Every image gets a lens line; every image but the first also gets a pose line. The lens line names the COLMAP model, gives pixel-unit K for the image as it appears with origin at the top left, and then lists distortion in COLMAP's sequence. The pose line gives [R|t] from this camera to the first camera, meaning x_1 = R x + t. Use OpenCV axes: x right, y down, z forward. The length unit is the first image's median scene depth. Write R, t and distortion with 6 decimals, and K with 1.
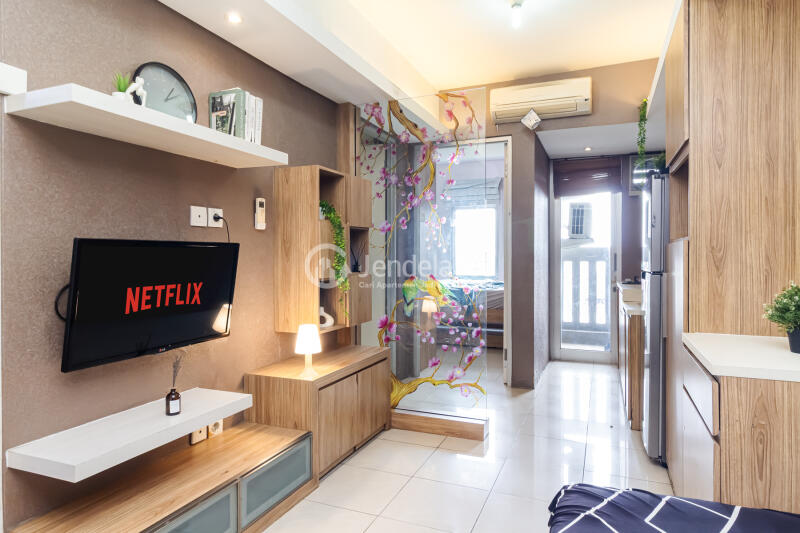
lens RADIAL K [[499.0, 0, 400.0], [0, 499.0, 266.5], [0, 0, 1]] dist [0.001594, 0.000909]
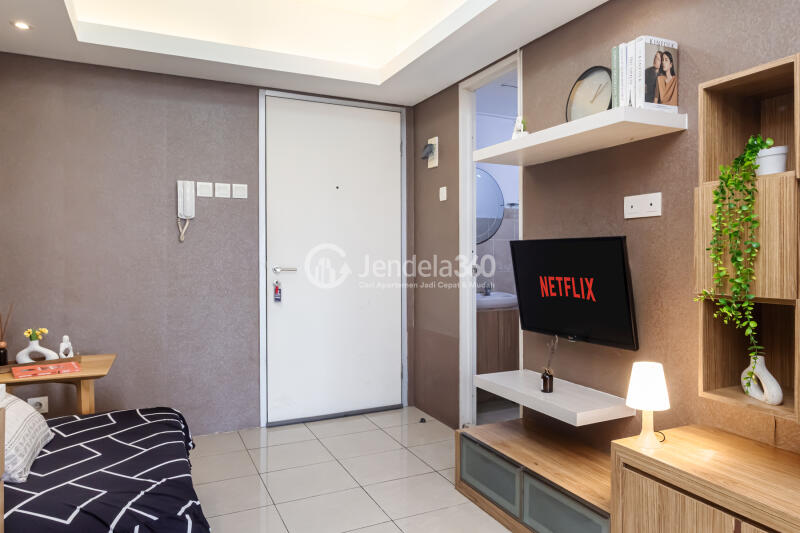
lens RADIAL K [[476.8, 0, 400.6], [0, 476.8, 245.4], [0, 0, 1]] dist [0.000446, -0.000498]
pose [[-0.641628, -0.015964, -0.766850, 0.570899], [-0.017645, 0.999826, -0.006050, -0.020435], [0.766813, 0.009650, -0.641798, 1.389652]]
